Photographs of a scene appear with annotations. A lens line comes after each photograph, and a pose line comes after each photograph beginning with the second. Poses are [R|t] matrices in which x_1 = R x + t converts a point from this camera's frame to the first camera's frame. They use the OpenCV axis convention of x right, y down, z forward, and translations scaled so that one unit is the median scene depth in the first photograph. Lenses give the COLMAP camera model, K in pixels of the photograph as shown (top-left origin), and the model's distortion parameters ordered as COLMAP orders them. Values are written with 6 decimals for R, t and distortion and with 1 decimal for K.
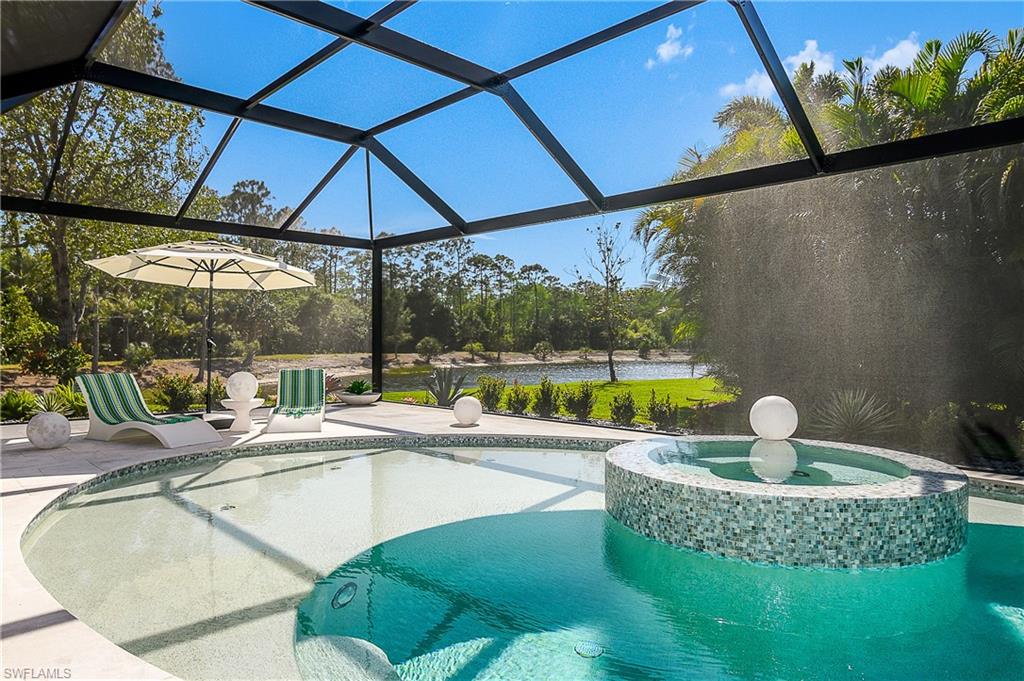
lens RADIAL K [[644.3, 0, 513.0], [0, 644.3, 341.4], [0, 0, 1]] dist [-0.007718, -0.001419]
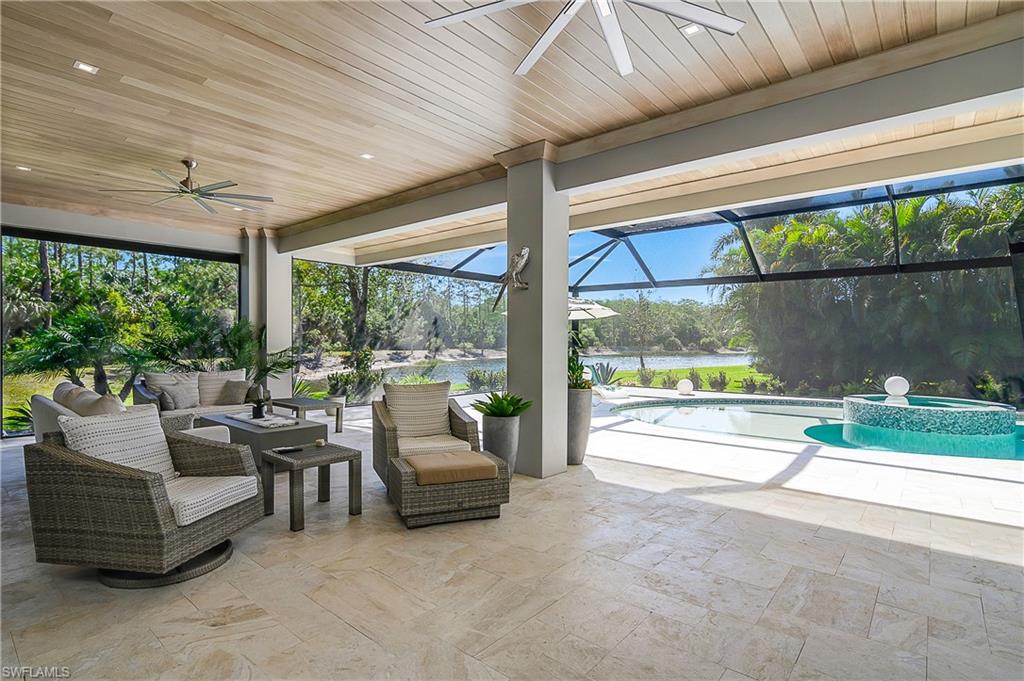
lens RADIAL K [[508.6, 0, 512.2], [0, 508.6, 340.7], [0, 0, 1]] dist [-0.001010, -0.000253]
pose [[0.995102, -0.000987, 0.098853, -0.517404], [0.000809, 0.999998, 0.001841, -0.020302], [-0.098854, -0.001752, 0.995100, -0.295665]]
